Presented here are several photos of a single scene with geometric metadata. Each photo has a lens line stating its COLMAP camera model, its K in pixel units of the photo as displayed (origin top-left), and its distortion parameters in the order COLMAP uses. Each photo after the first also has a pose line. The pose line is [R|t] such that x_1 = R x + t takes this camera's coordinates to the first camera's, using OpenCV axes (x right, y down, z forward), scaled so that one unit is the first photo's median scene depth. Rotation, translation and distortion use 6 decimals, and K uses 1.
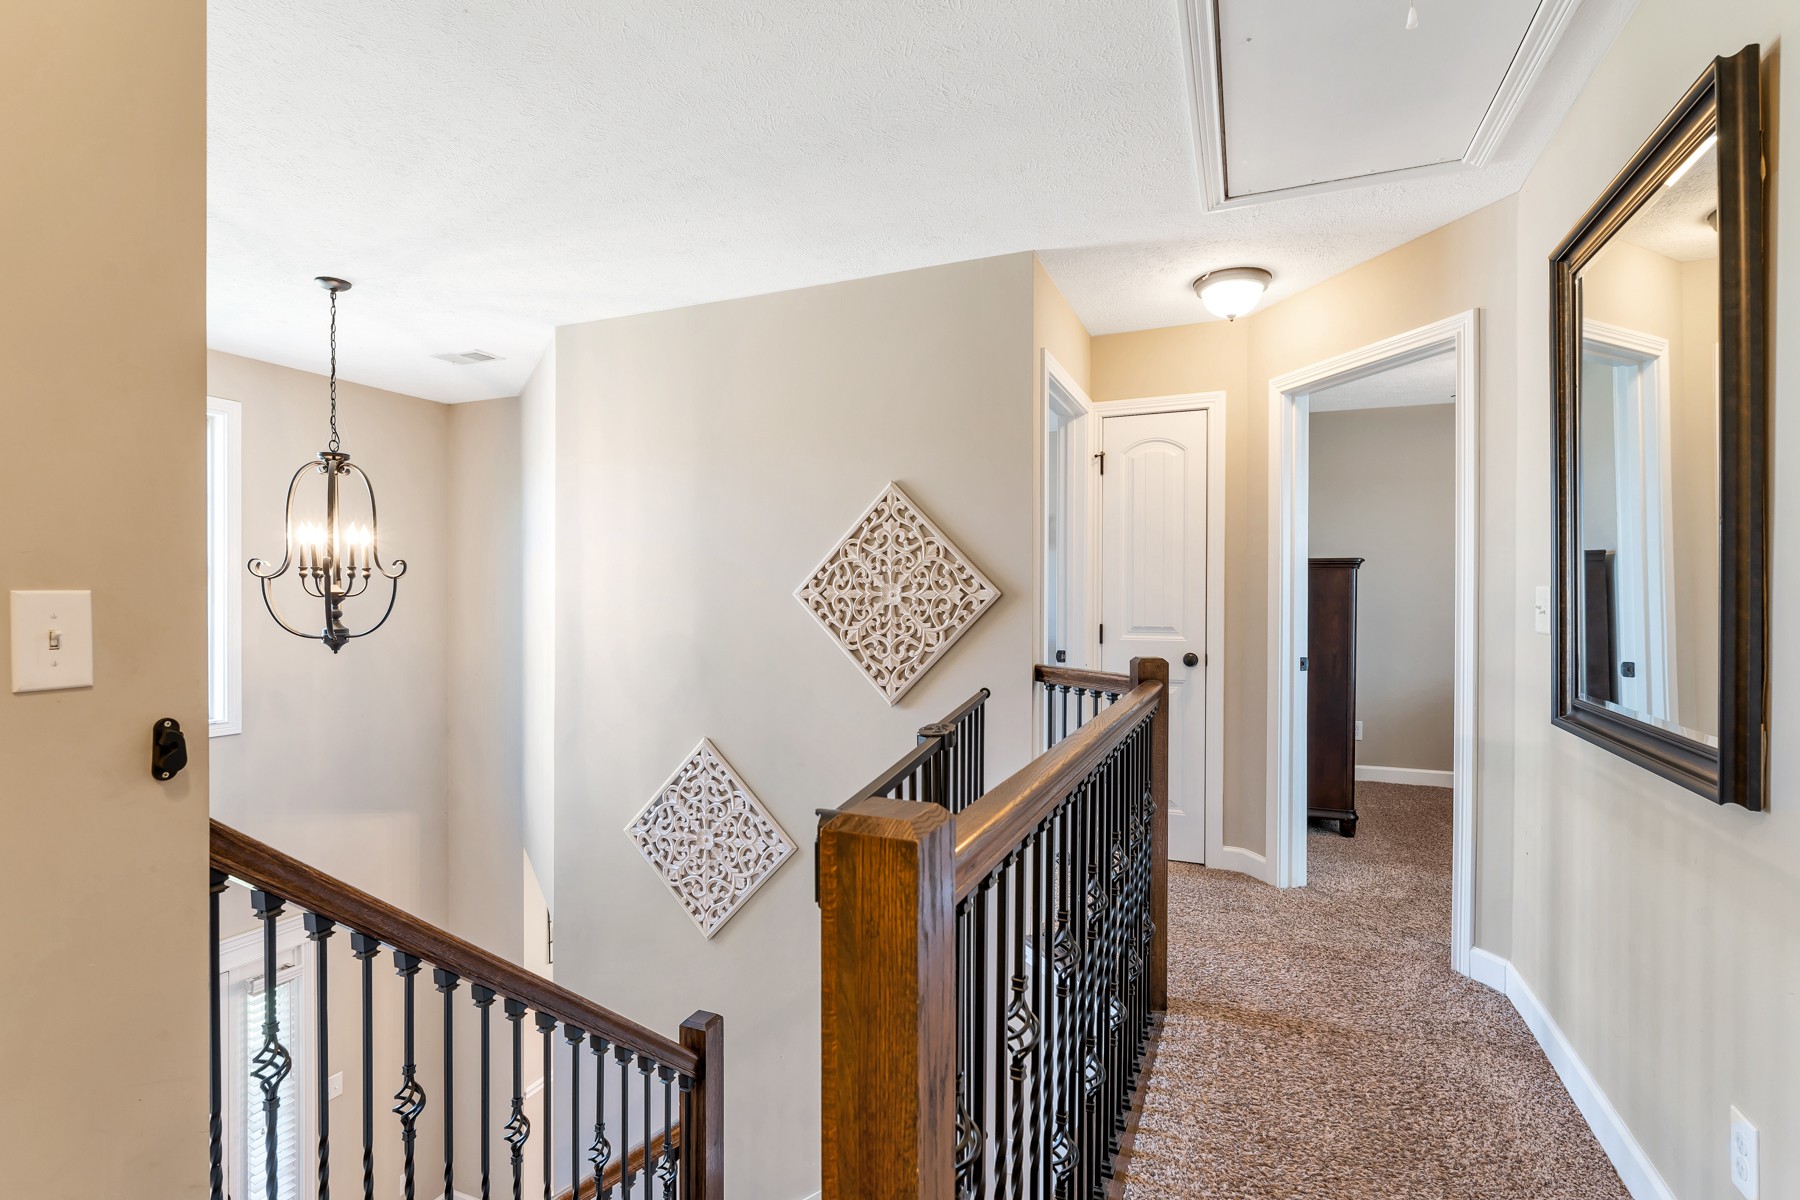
lens RADIAL K [[850.9, 0, 905.2], [0, 850.9, 582.7], [0, 0, 1]] dist [0.000128, 0.000159]
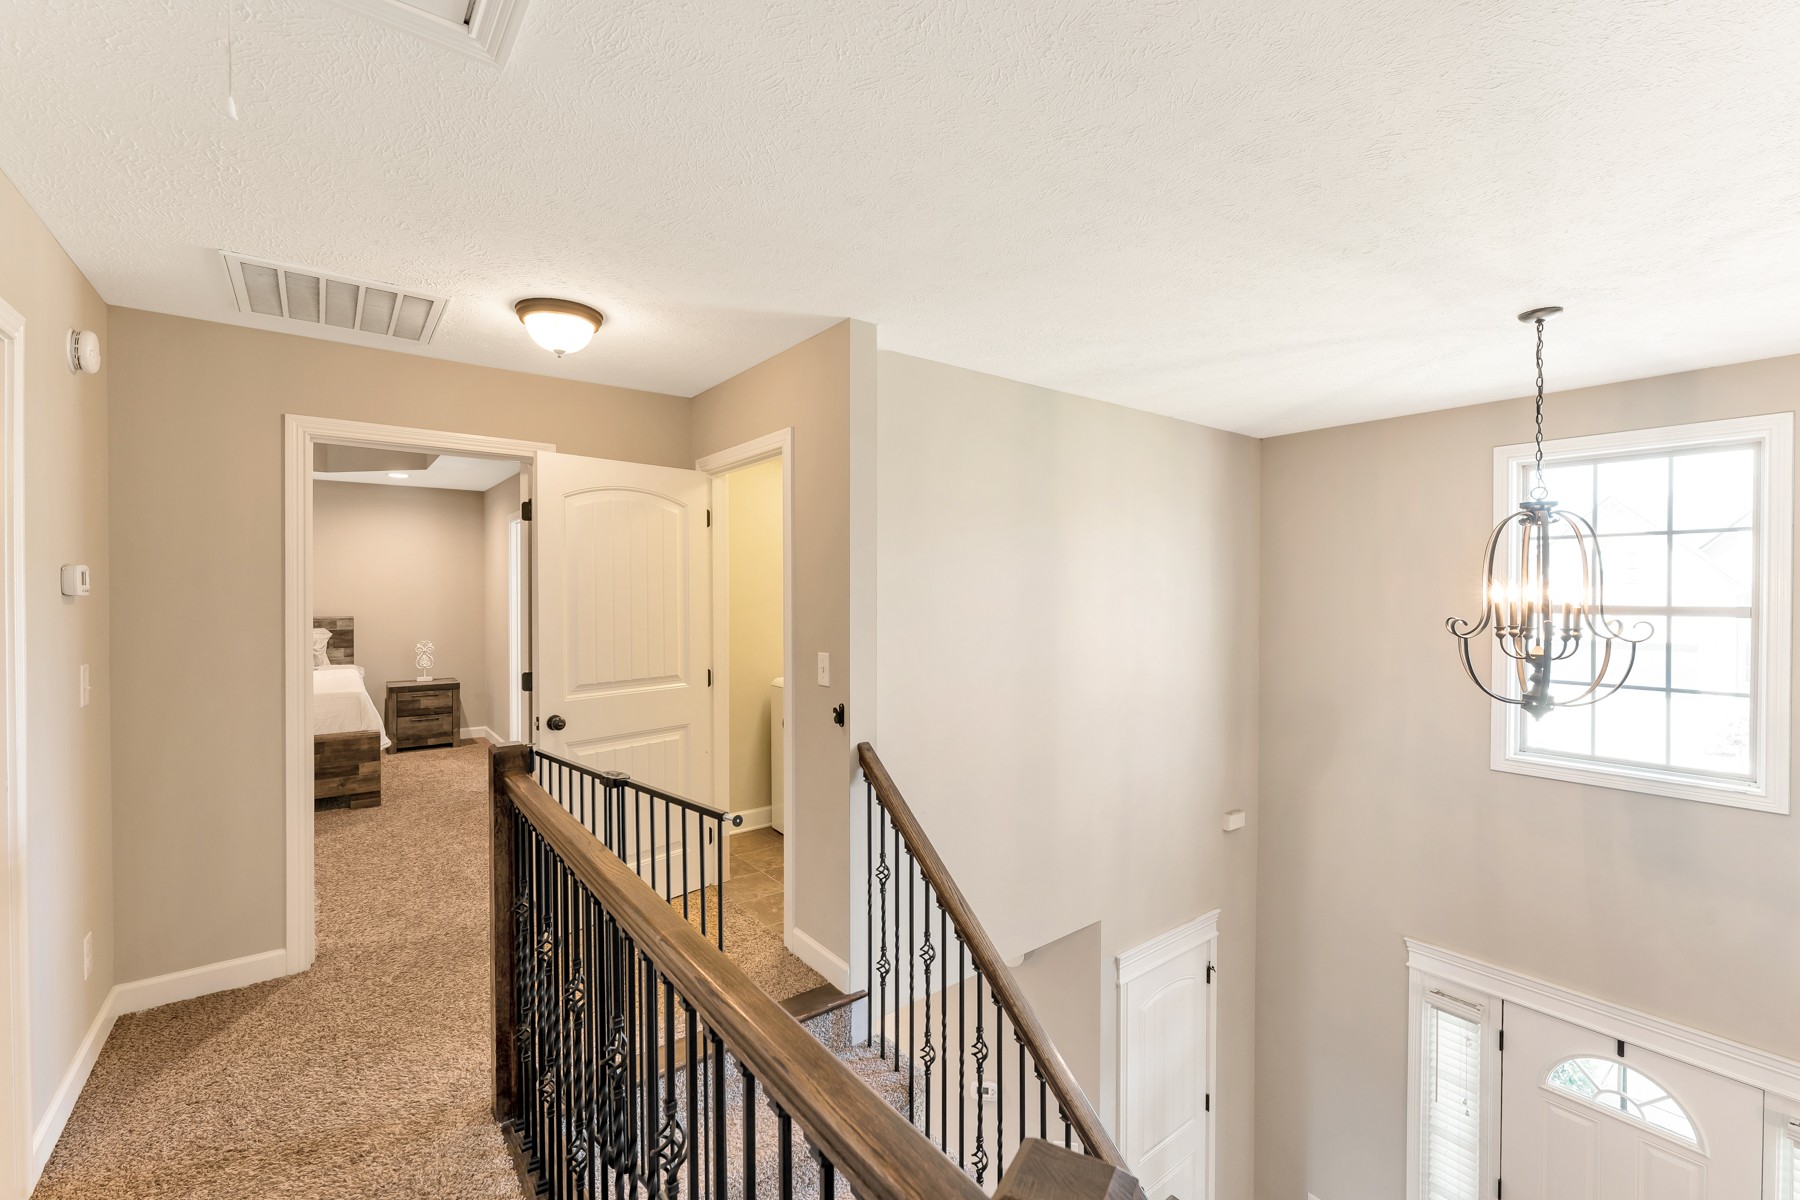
lens RADIAL K [[748.5, 0, 890.9], [0, 748.5, 599.1], [0, 0, 1]] dist [-0.000587, -0.000105]
pose [[-0.506939, 0.011259, -0.861909, 0.689051], [0.012764, 0.999903, 0.005555, -0.114343], [0.861888, -0.008185, -0.507033, 1.500227]]
